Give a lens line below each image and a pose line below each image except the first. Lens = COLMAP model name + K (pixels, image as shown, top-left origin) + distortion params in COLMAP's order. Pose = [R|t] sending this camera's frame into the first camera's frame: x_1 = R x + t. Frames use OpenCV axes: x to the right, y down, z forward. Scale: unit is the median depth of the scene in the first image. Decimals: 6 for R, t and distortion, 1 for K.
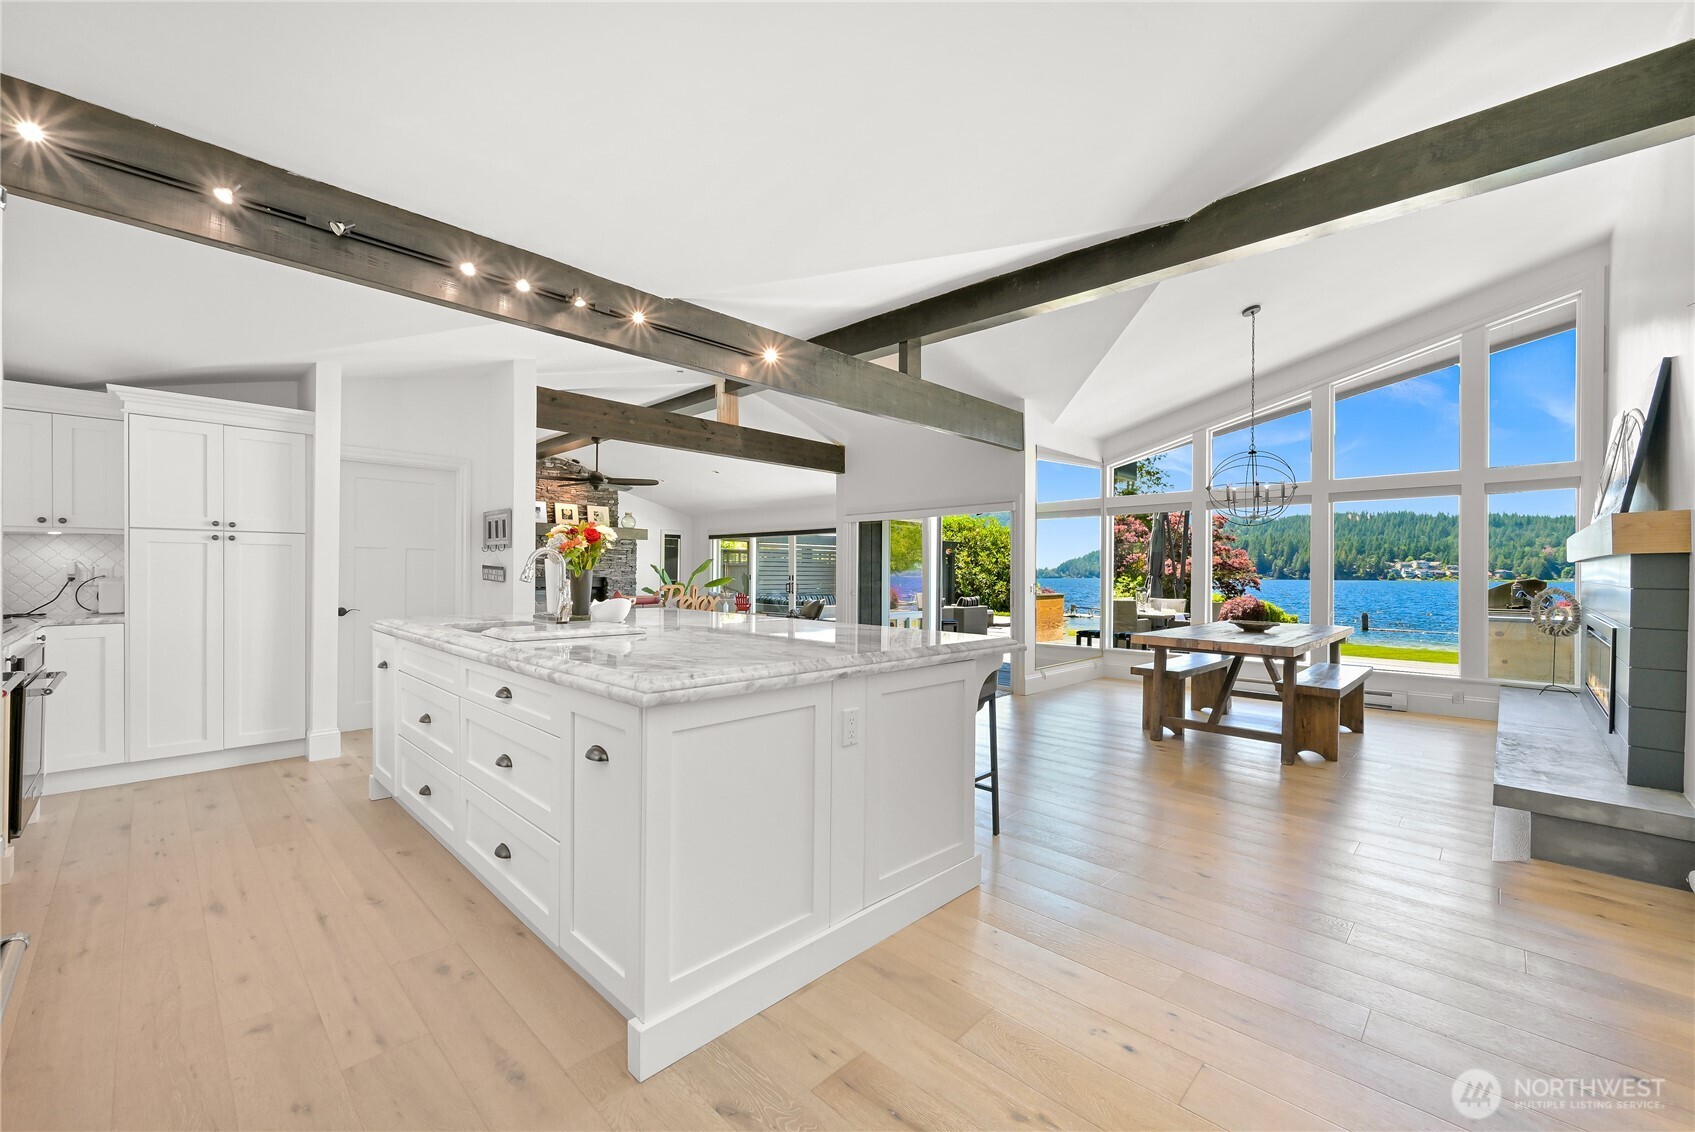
lens RADIAL K [[678.7, 0, 852.0], [0, 678.7, 573.1], [0, 0, 1]] dist [-0.000718, 0.000264]
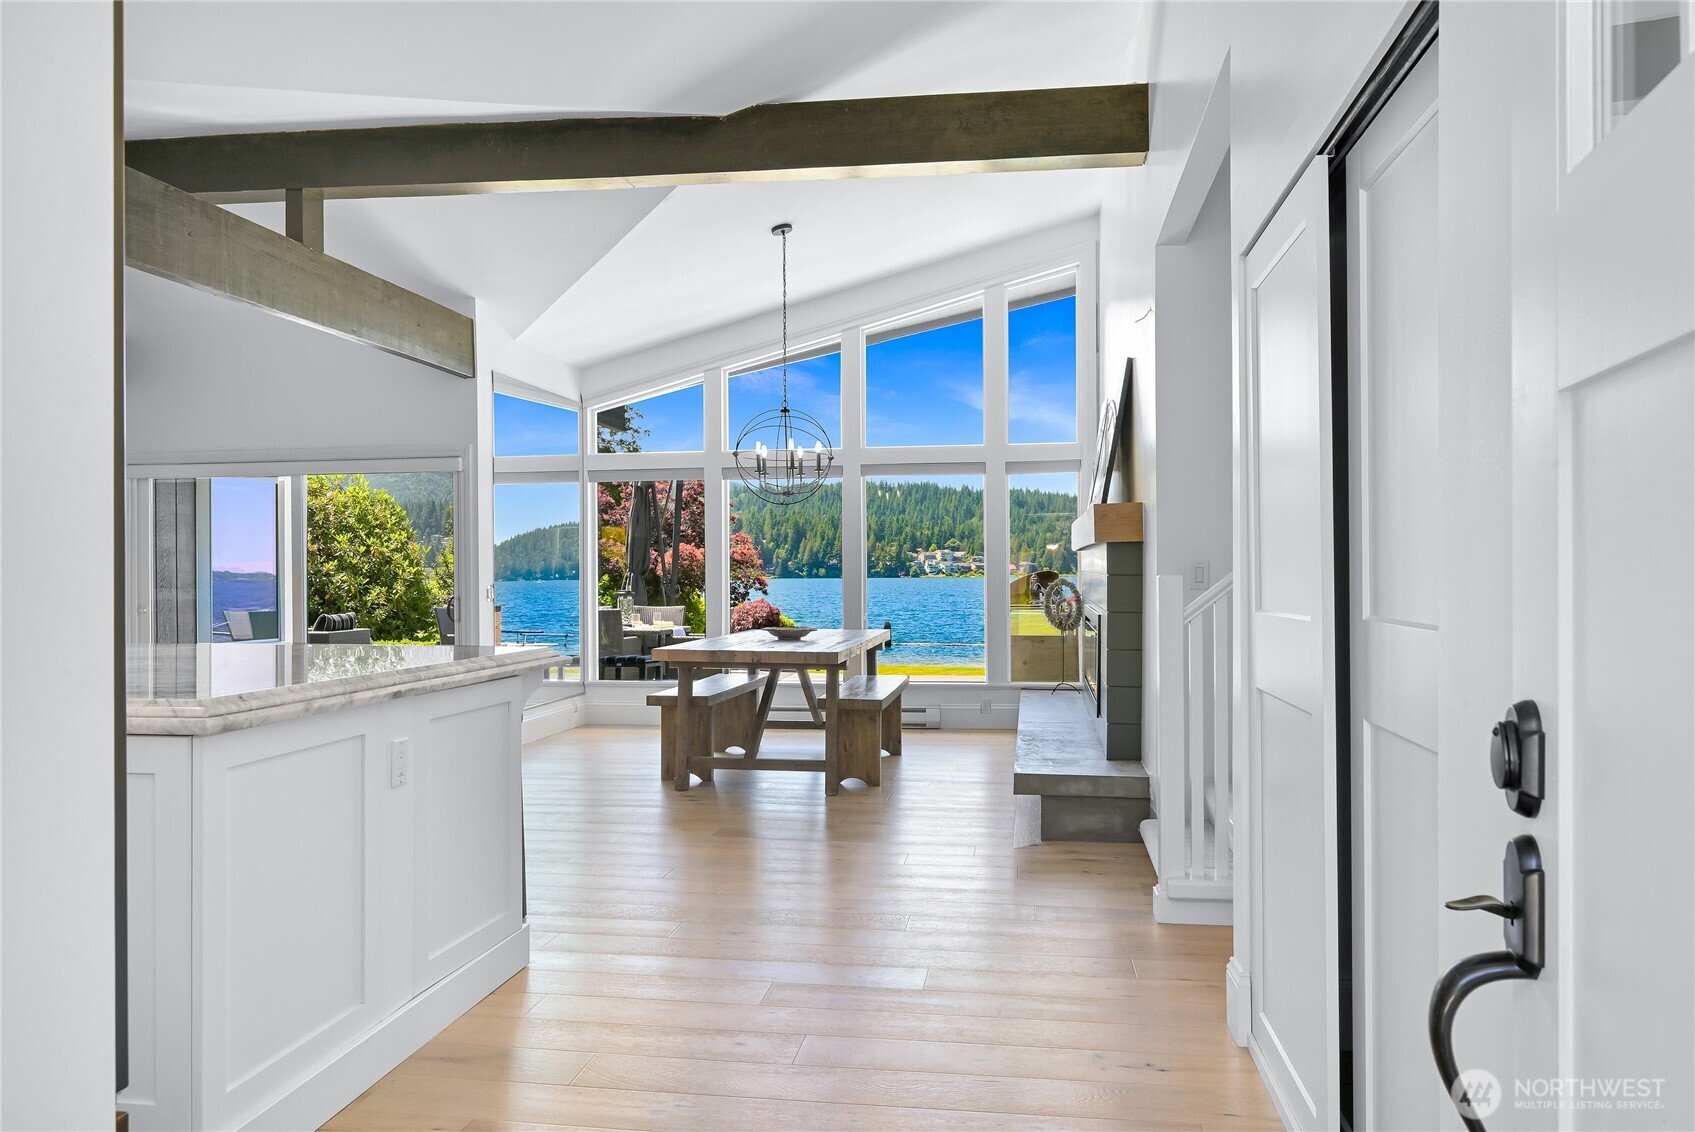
lens RADIAL K [[1200.6, 0, 847.5], [0, 1200.6, 566.0], [0, 0, 1]] dist [0.008054, 0.001150]
pose [[0.815850, -0.007781, 0.578212, -0.114688], [0.010824, 0.999940, -0.001815, 0.003281], [-0.578163, 0.007740, 0.815885, -0.127126]]
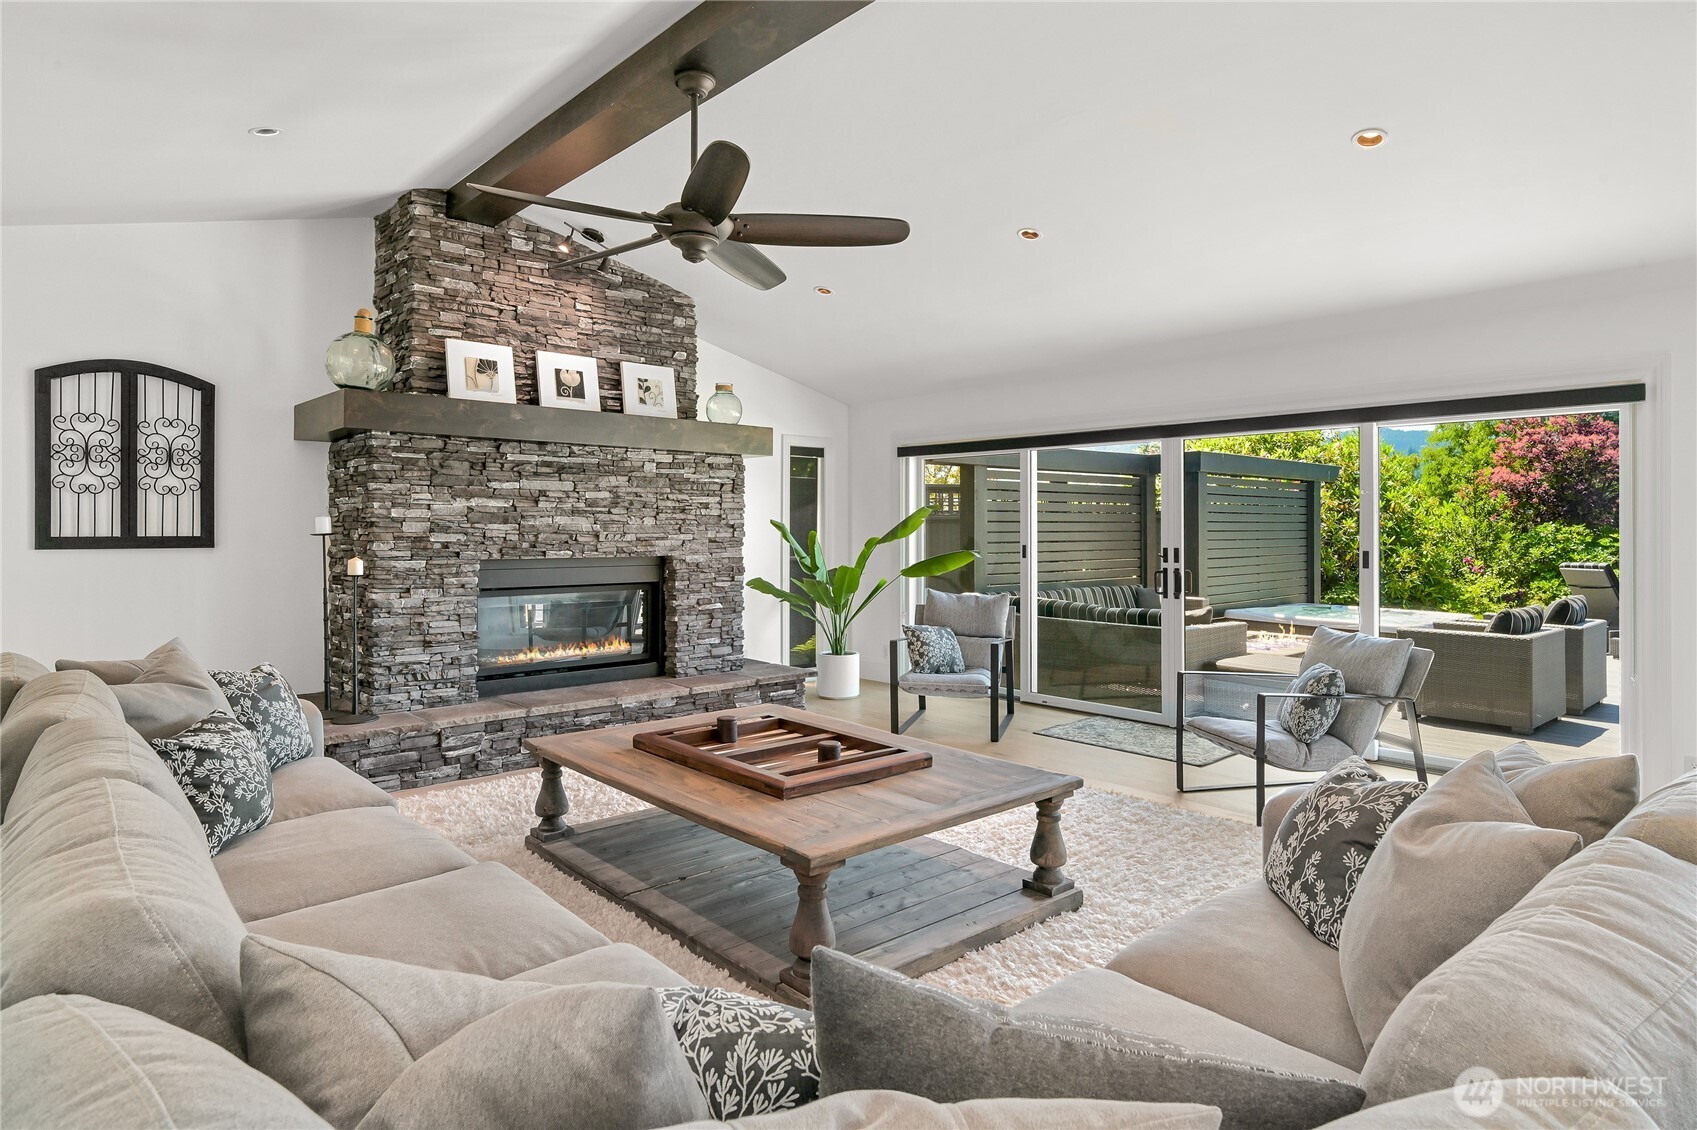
lens RADIAL K [[928.0, 0, 847.2], [0, 928.0, 521.9], [0, 0, 1]] dist [-0.002657, 0.000036]
pose [[0.997102, -0.005987, -0.075845, -0.387778], [0.005805, 0.999980, -0.002626, -0.018563], [0.075860, 0.002178, 0.997116, 0.855173]]
